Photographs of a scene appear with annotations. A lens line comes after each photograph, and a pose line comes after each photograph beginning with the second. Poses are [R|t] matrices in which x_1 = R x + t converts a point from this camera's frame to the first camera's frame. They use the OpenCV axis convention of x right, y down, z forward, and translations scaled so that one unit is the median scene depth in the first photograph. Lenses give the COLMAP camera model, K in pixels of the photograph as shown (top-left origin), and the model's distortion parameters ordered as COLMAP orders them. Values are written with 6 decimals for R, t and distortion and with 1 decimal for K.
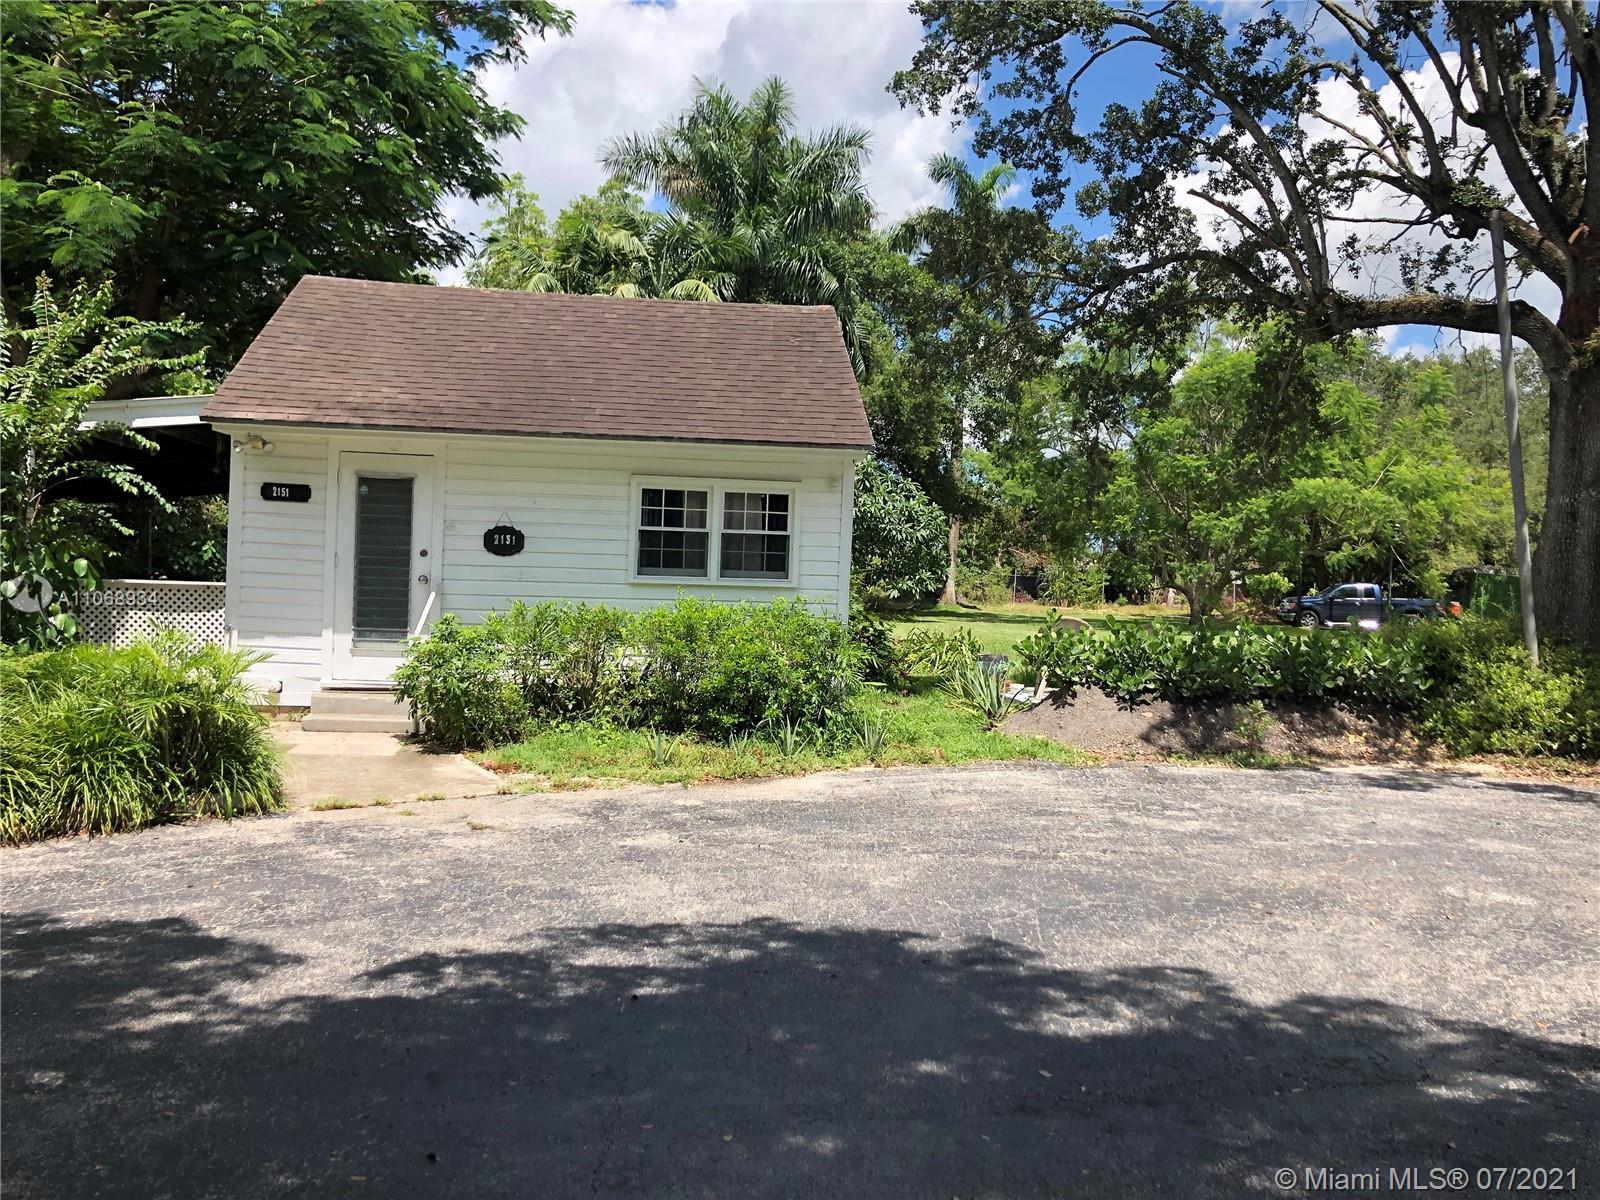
lens RADIAL K [[1248.5, 0, 800.9], [0, 1248.5, 599.9], [0, 0, 1]] dist [0.003229, -0.000859]
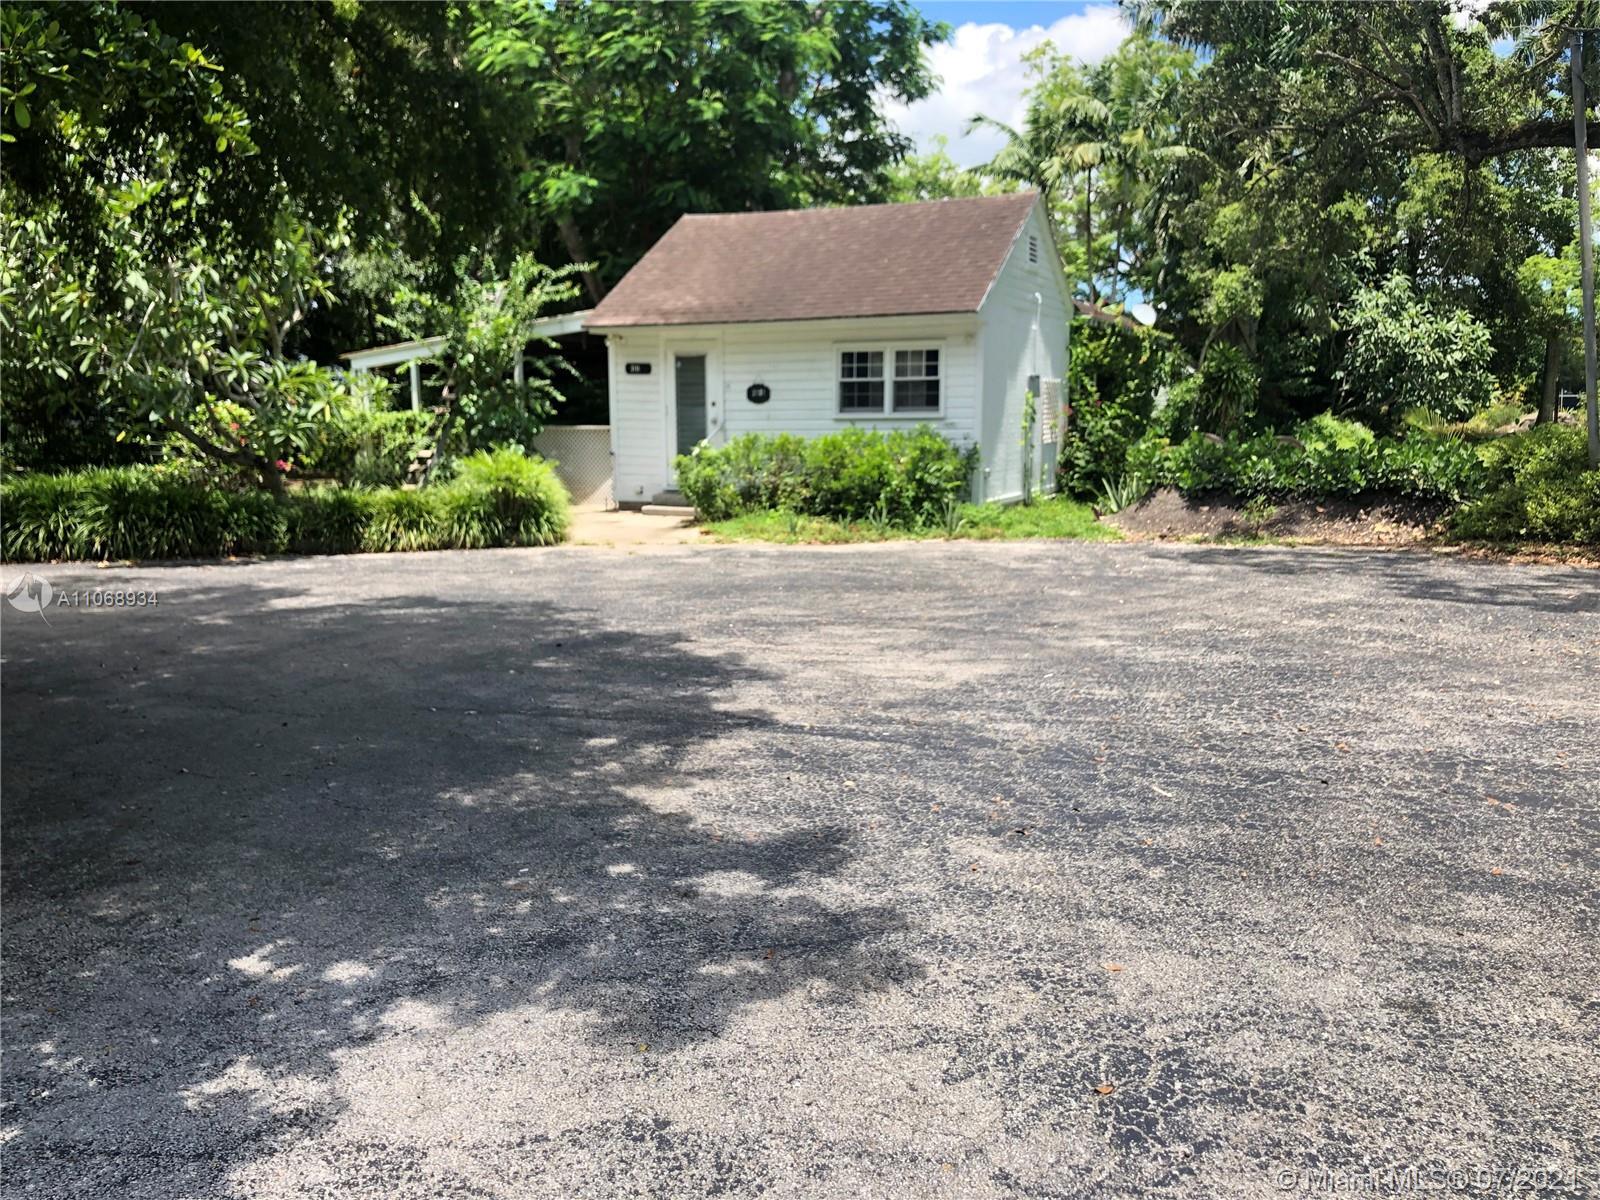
lens RADIAL K [[1306.2, 0, 797.6], [0, 1306.2, 594.6], [0, 0, 1]] dist [0.047398, -0.054964]
pose [[0.857574, 0.032687, -0.513320, 0.616270], [0.022128, 0.994710, 0.100309, 0.036512], [0.513884, -0.097381, 0.852315, -0.335496]]
